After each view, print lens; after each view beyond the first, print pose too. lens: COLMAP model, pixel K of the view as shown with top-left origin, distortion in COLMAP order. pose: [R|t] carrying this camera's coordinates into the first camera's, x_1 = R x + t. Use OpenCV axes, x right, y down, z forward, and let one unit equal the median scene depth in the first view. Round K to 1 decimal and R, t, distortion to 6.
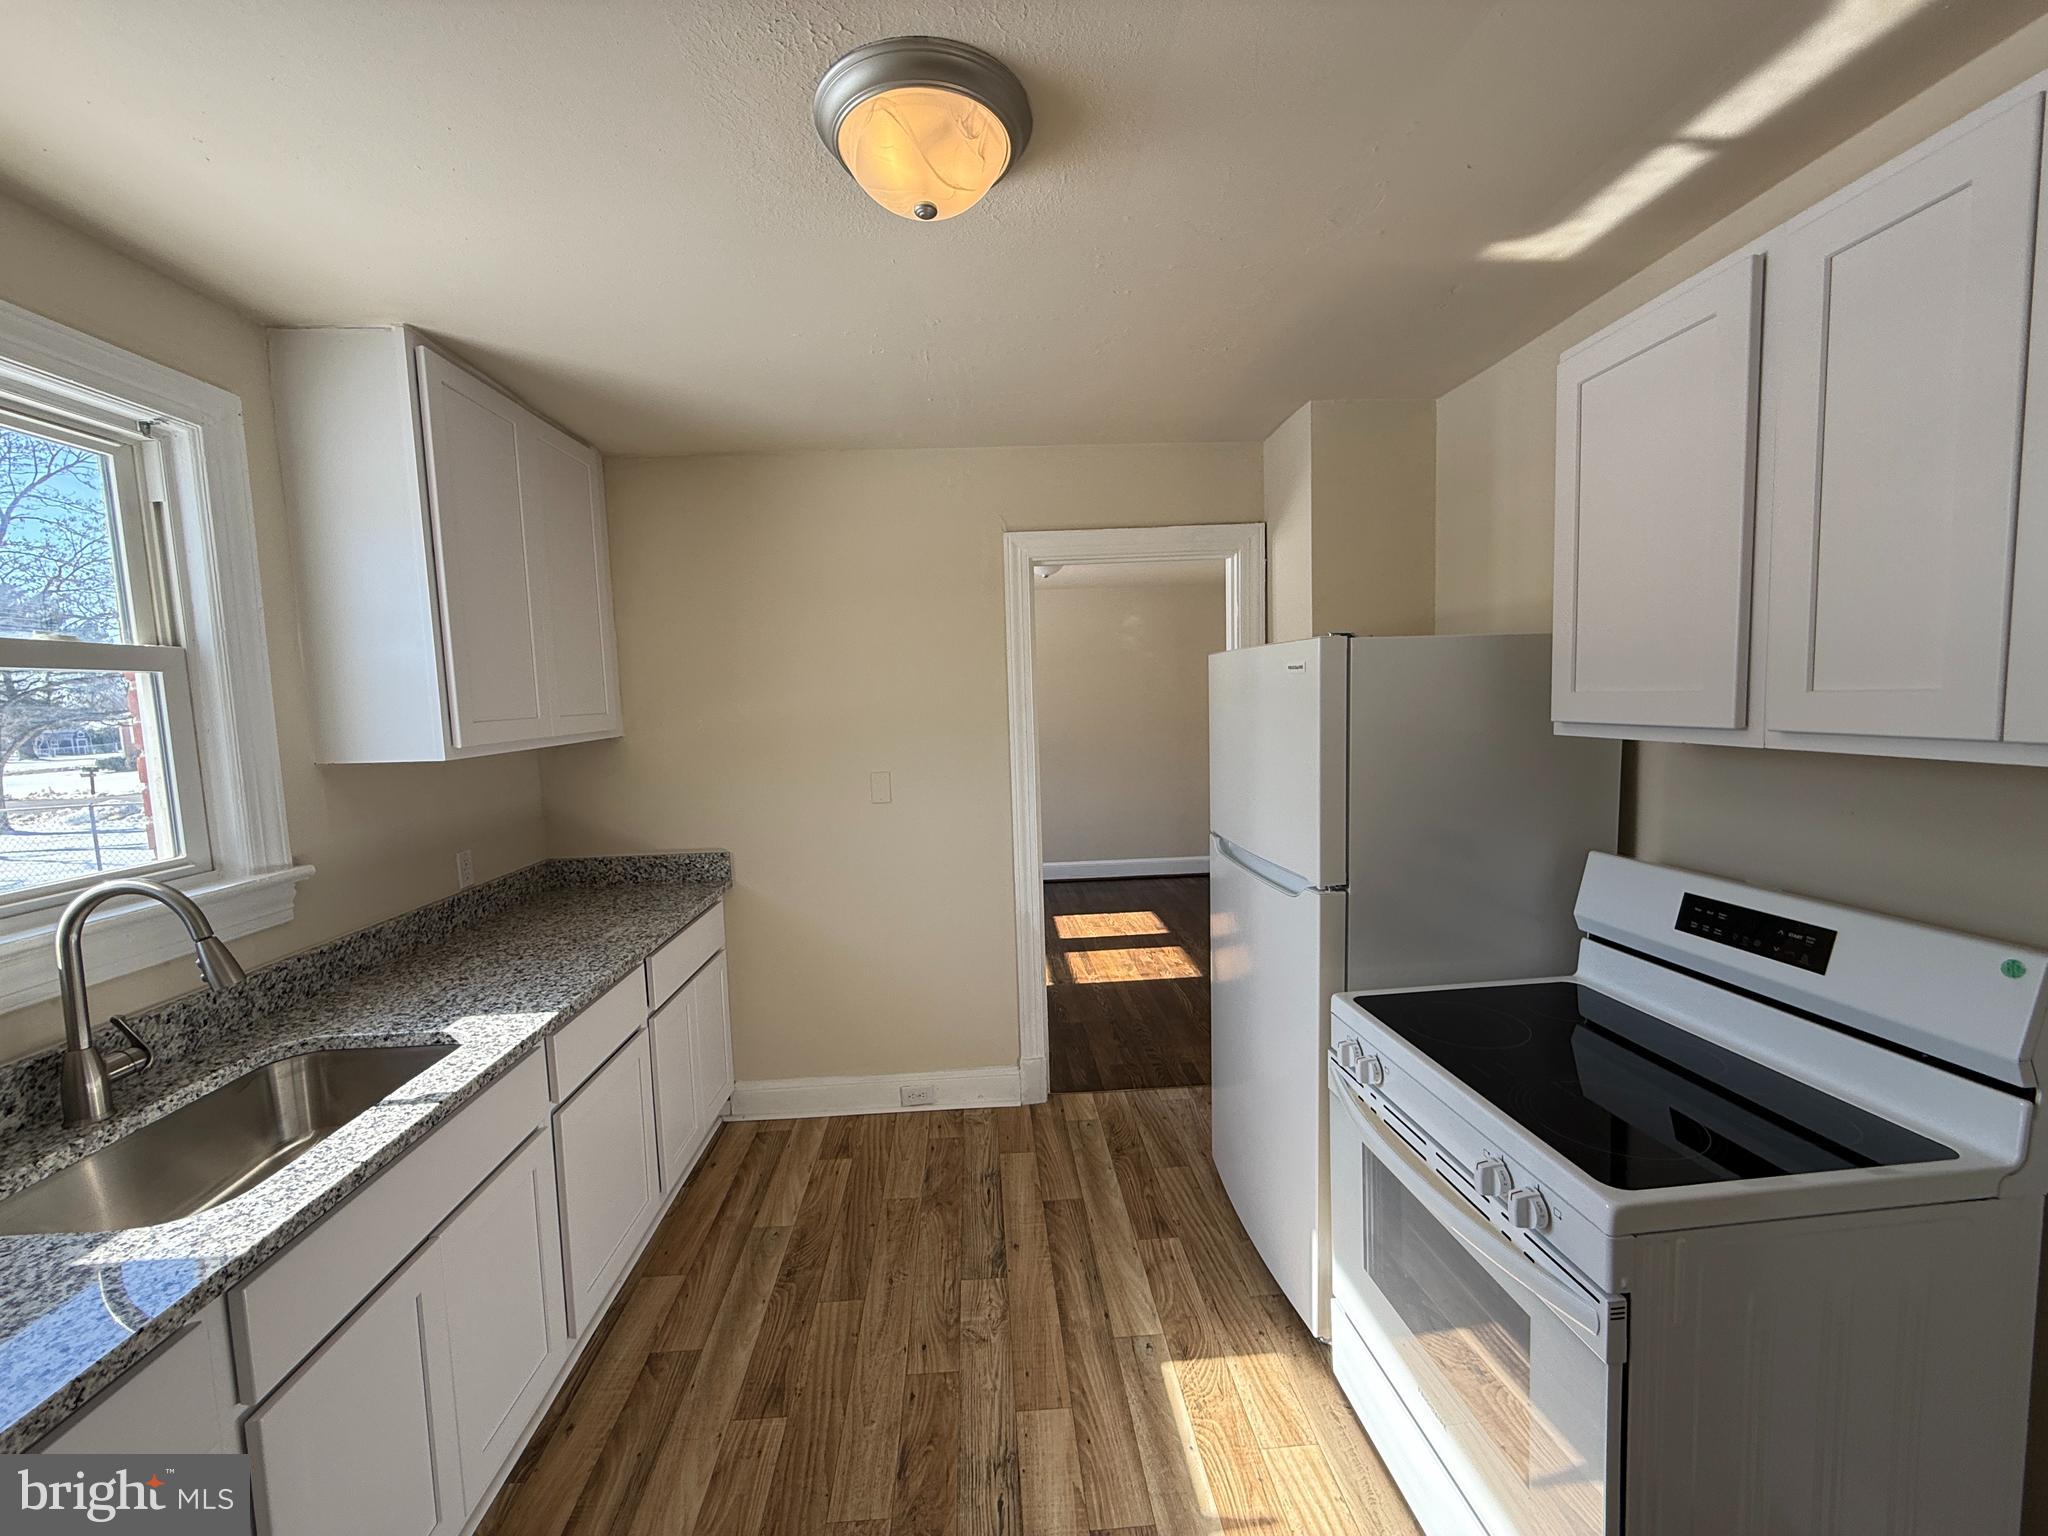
lens RADIAL K [[817.5, 0, 1018.6], [0, 817.5, 770.5], [0, 0, 1]] dist [0.000955, -0.000061]
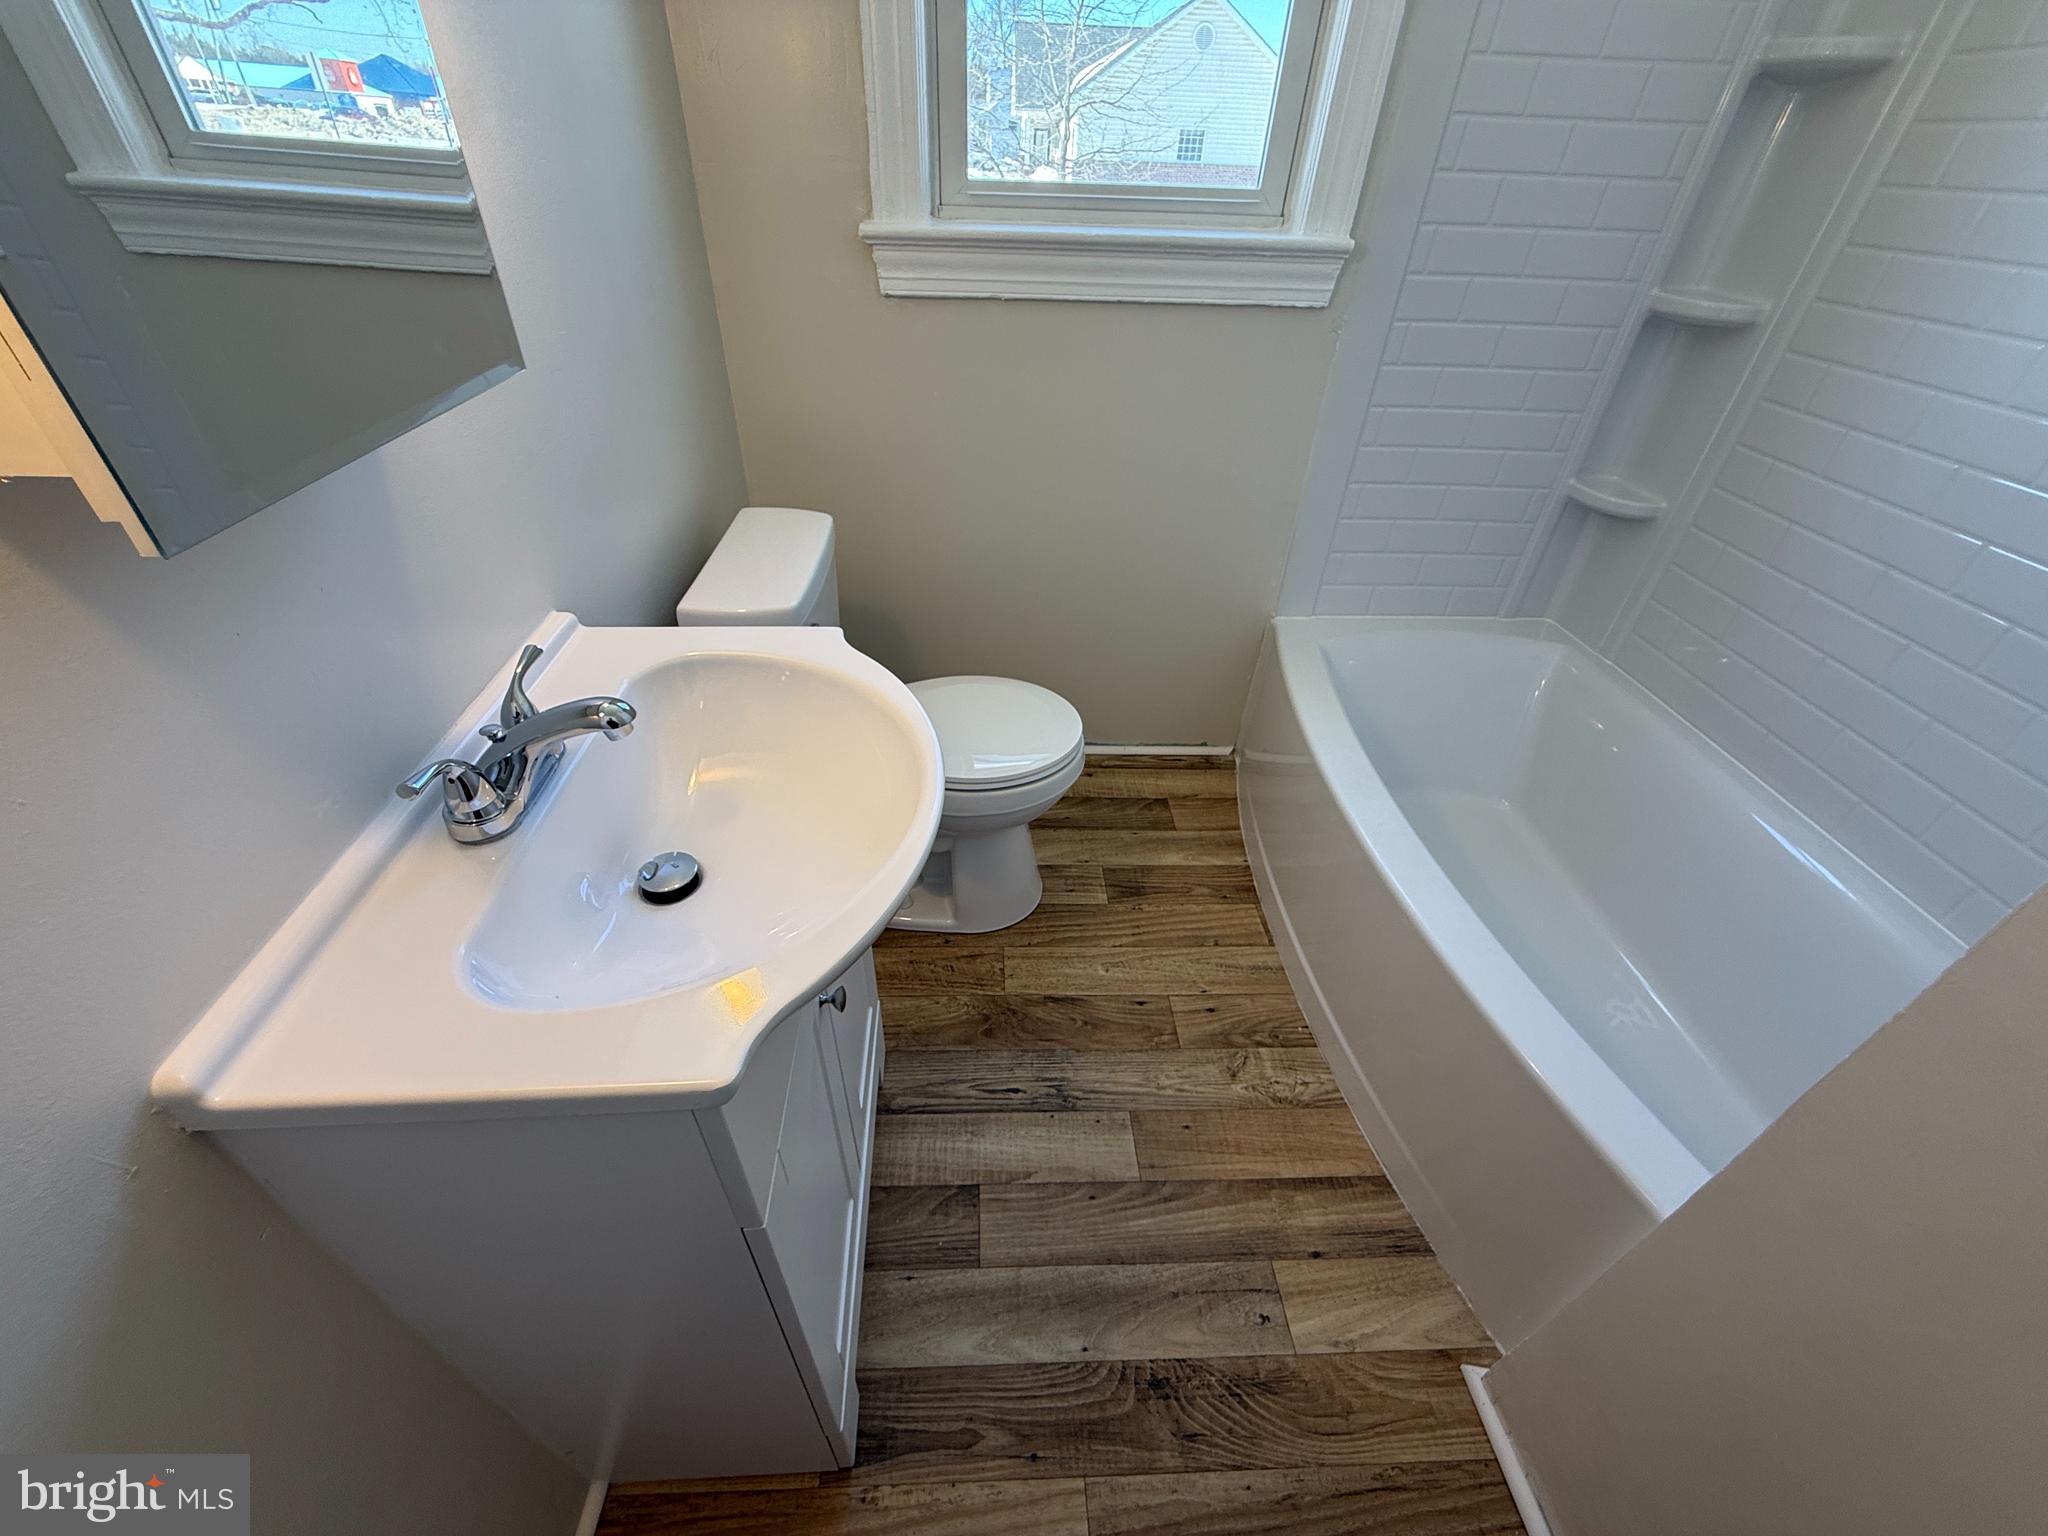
lens RADIAL K [[817.5, 0, 1018.6], [0, 817.5, 770.5], [0, 0, 1]] dist [0.000955, -0.000061]
pose [[-0.017362, 0.625135, -0.780323, 0.394141], [-0.139301, 0.771317, 0.621019, 0.034249], [0.990098, 0.119482, 0.073690, 0.743622]]
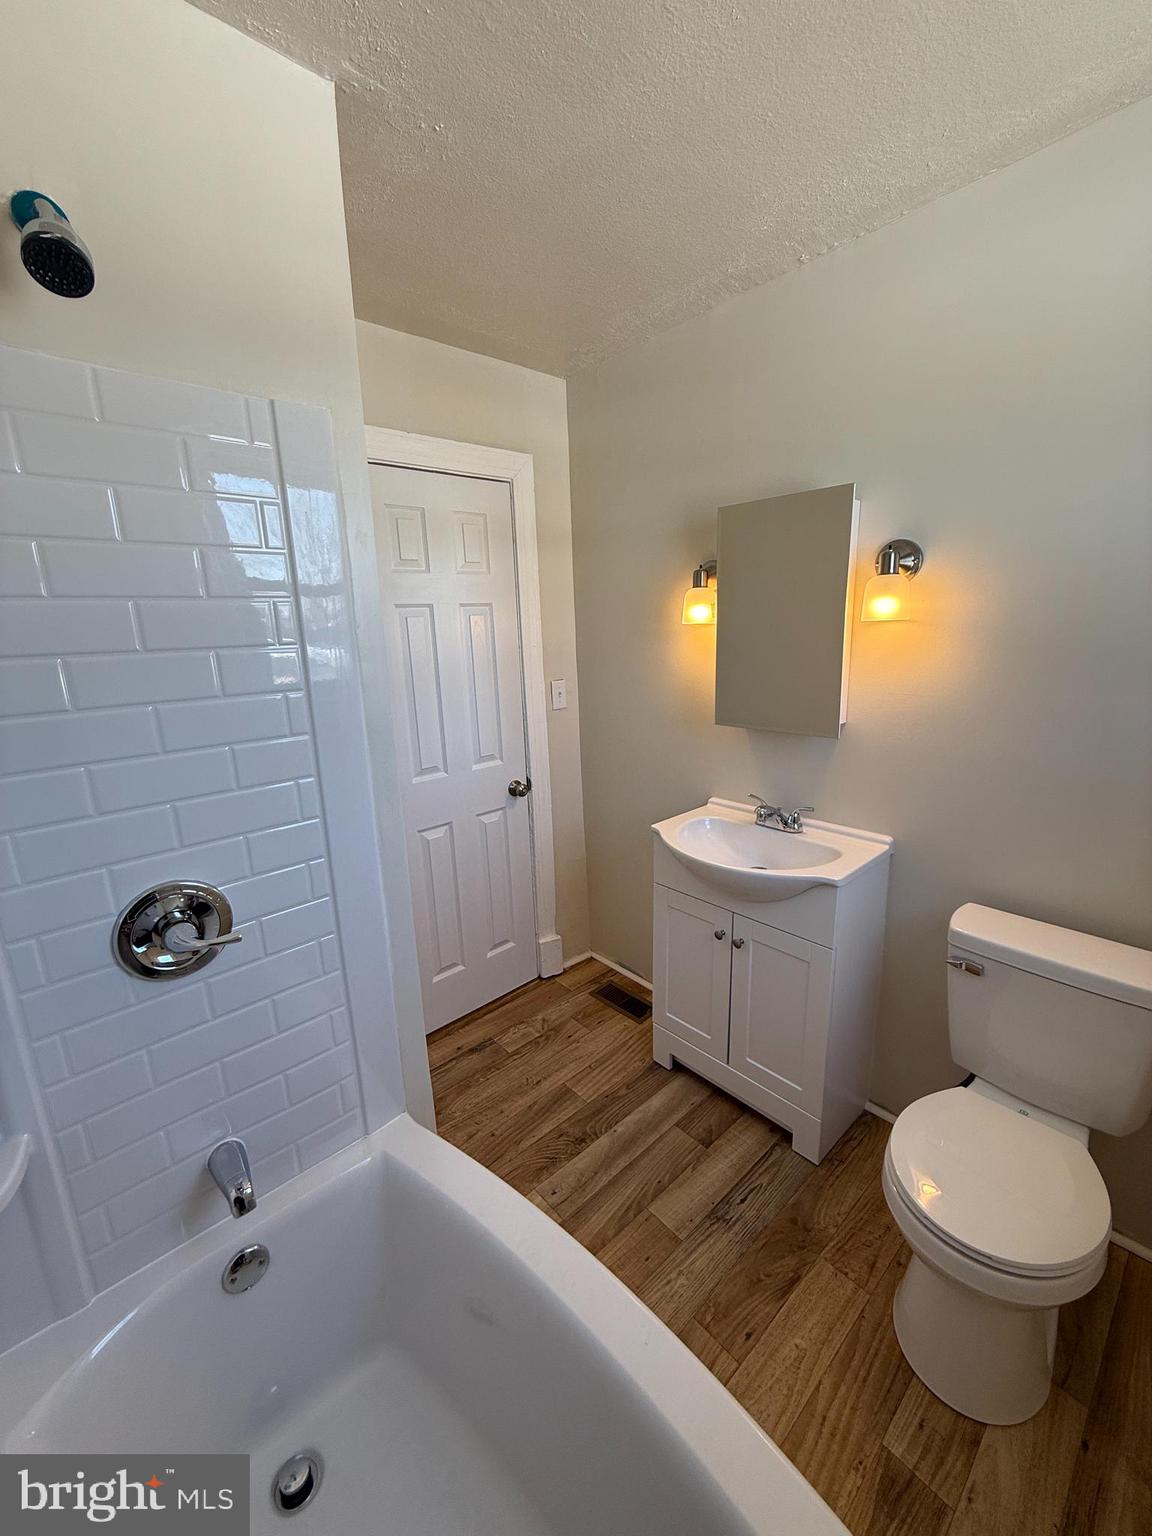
lens RADIAL K [[614.5, 0, 575.4], [0, 614.5, 762.8], [0, 0, 1]] dist [0.002575, 0.000509]
pose [[-0.614609, -0.133084, 0.777524, -0.464724], [0.132936, 0.954094, 0.268389, -0.103924], [-0.777549, 0.268316, -0.568703, 1.342772]]
